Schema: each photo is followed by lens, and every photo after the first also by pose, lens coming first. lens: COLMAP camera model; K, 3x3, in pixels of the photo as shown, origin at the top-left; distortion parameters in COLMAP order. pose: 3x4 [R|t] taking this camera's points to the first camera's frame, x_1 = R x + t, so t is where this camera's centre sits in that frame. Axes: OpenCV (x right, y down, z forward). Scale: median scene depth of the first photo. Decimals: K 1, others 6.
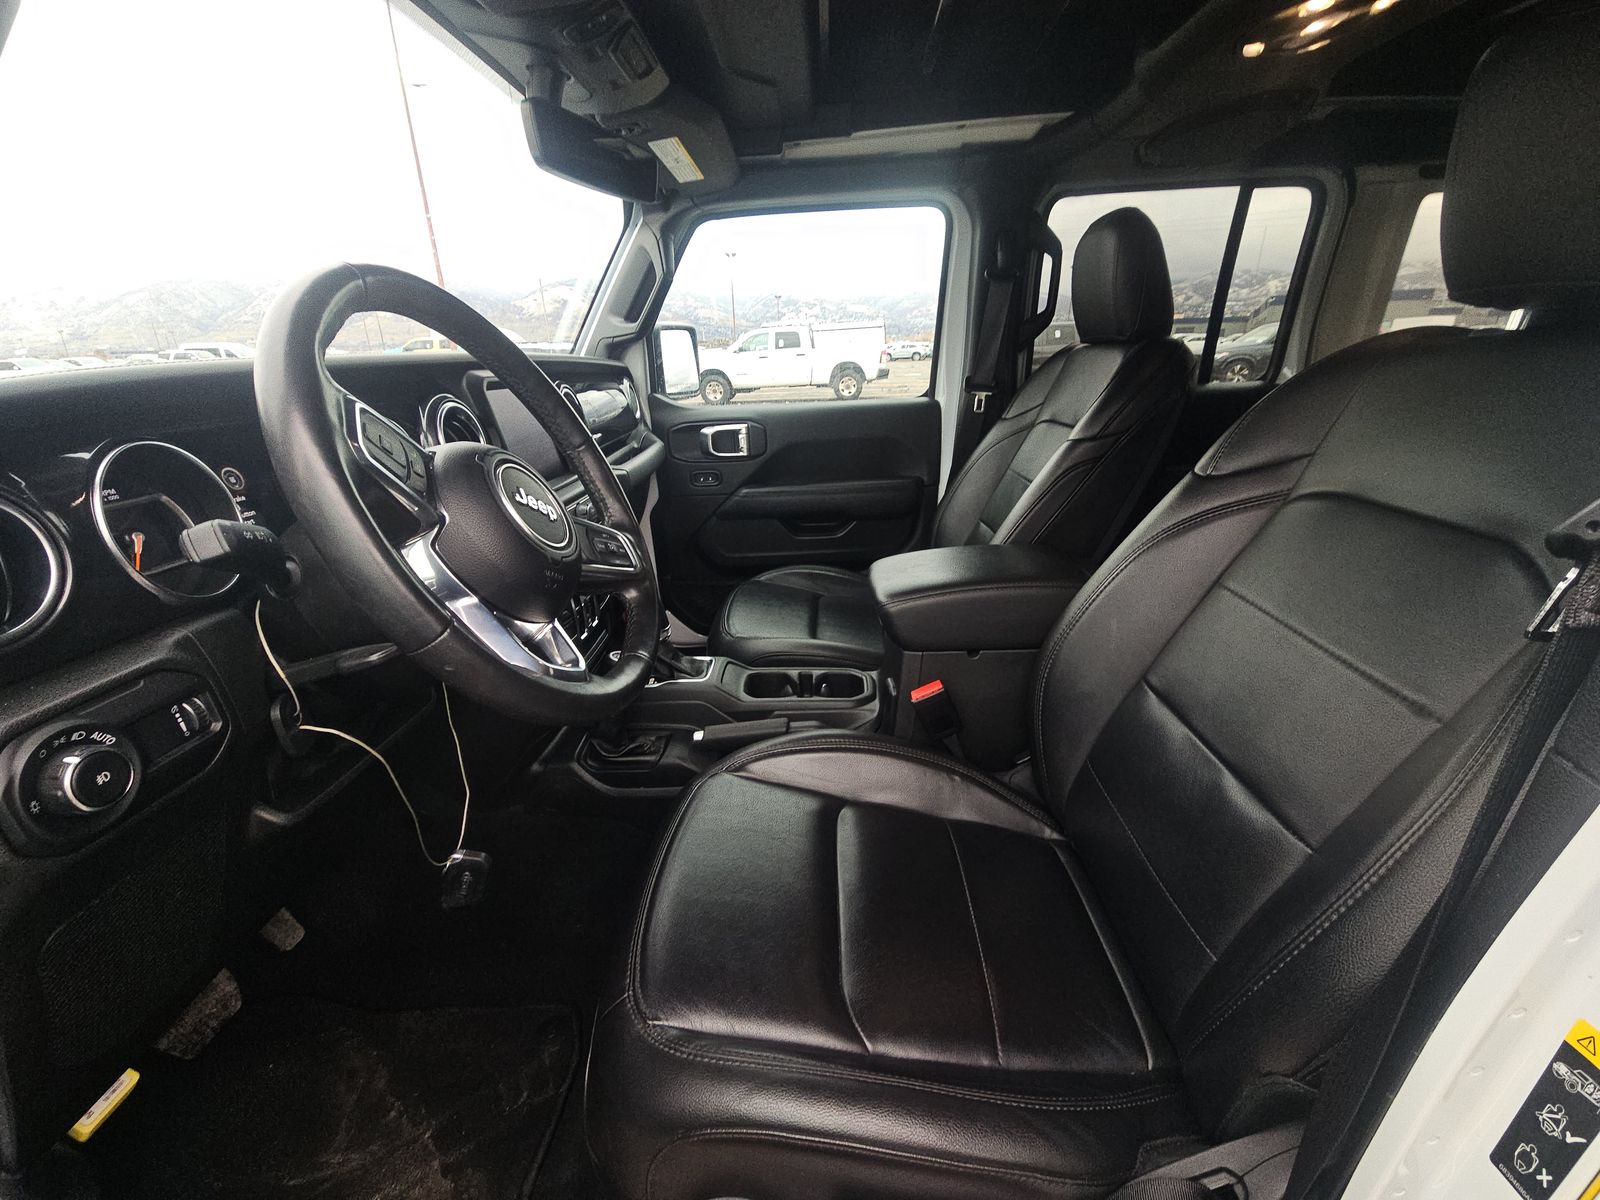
lens RADIAL K [[658.5, 0, 814.2], [0, 658.5, 614.3], [0, 0, 1]] dist [0.005221, -0.003763]
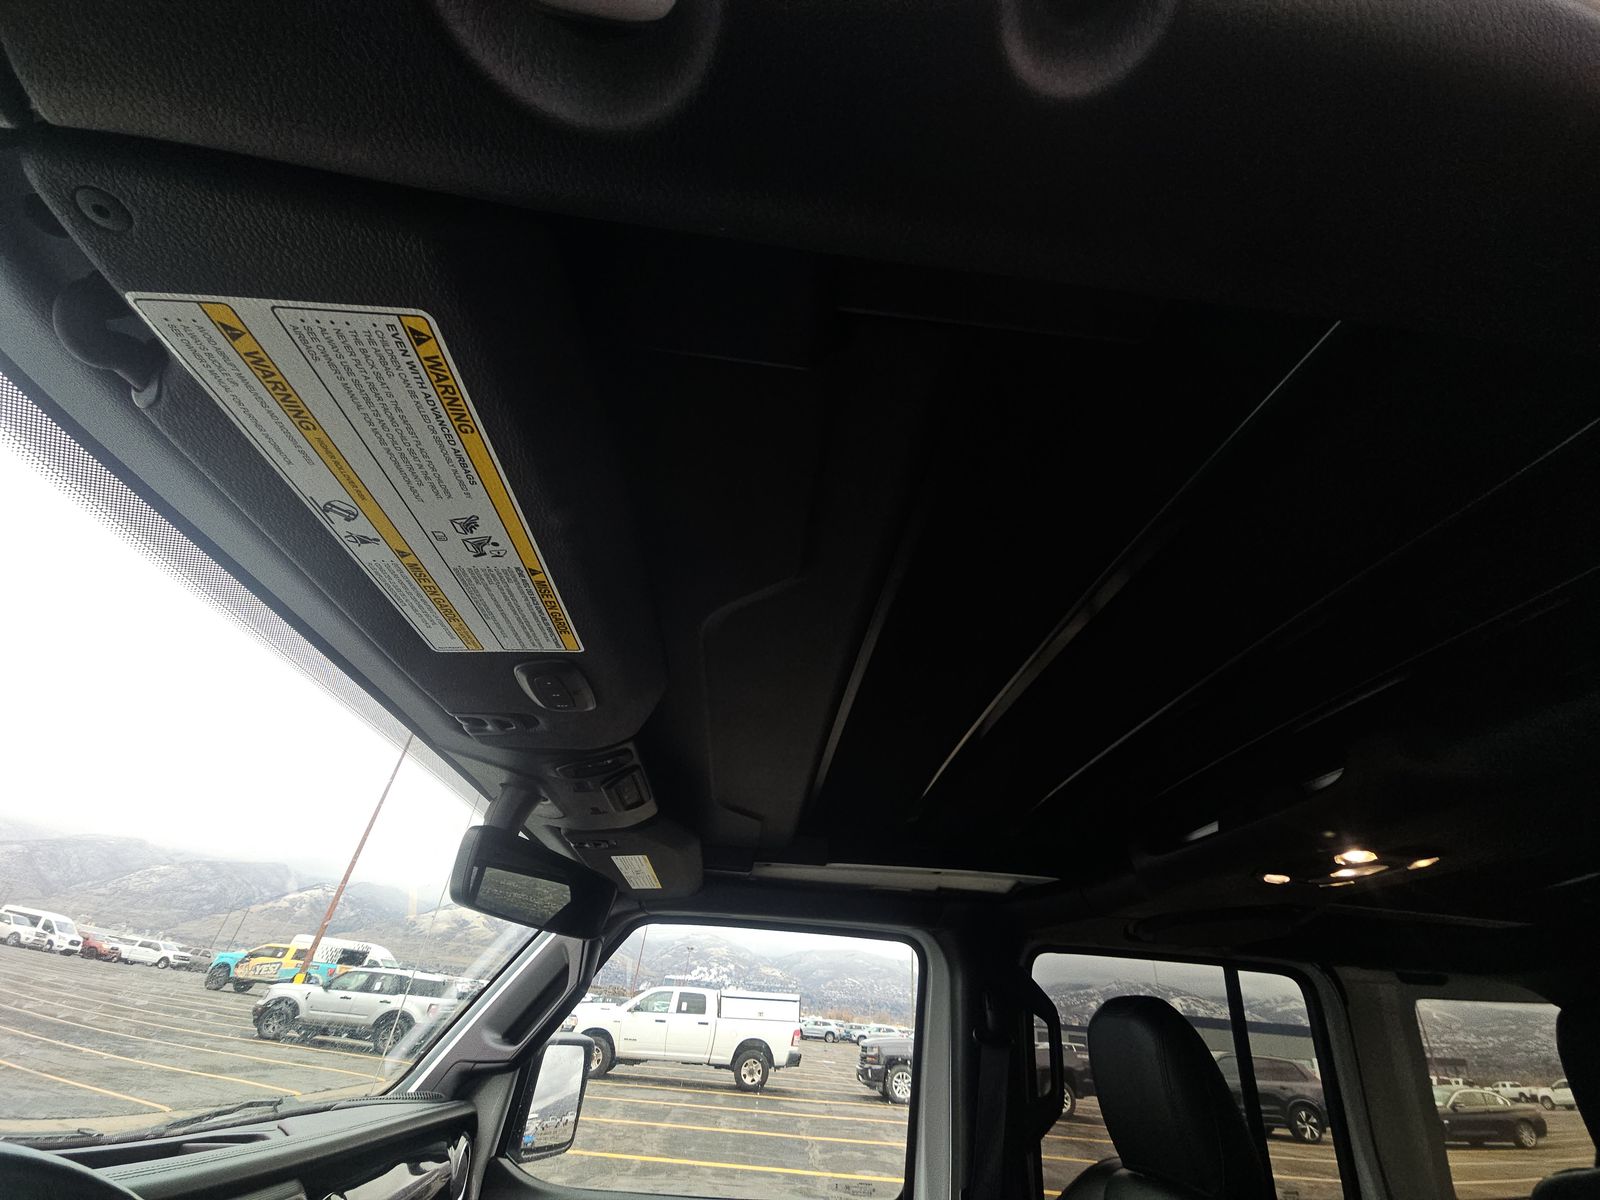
lens RADIAL K [[658.5, 0, 817.4], [0, 658.5, 596.3], [0, 0, 1]] dist [0.005221, -0.003763]
pose [[0.985658, 0.162006, 0.047254, -0.051373], [-0.055588, 0.576071, -0.815508, -0.138974], [-0.159338, 0.801185, 0.576814, 0.113665]]
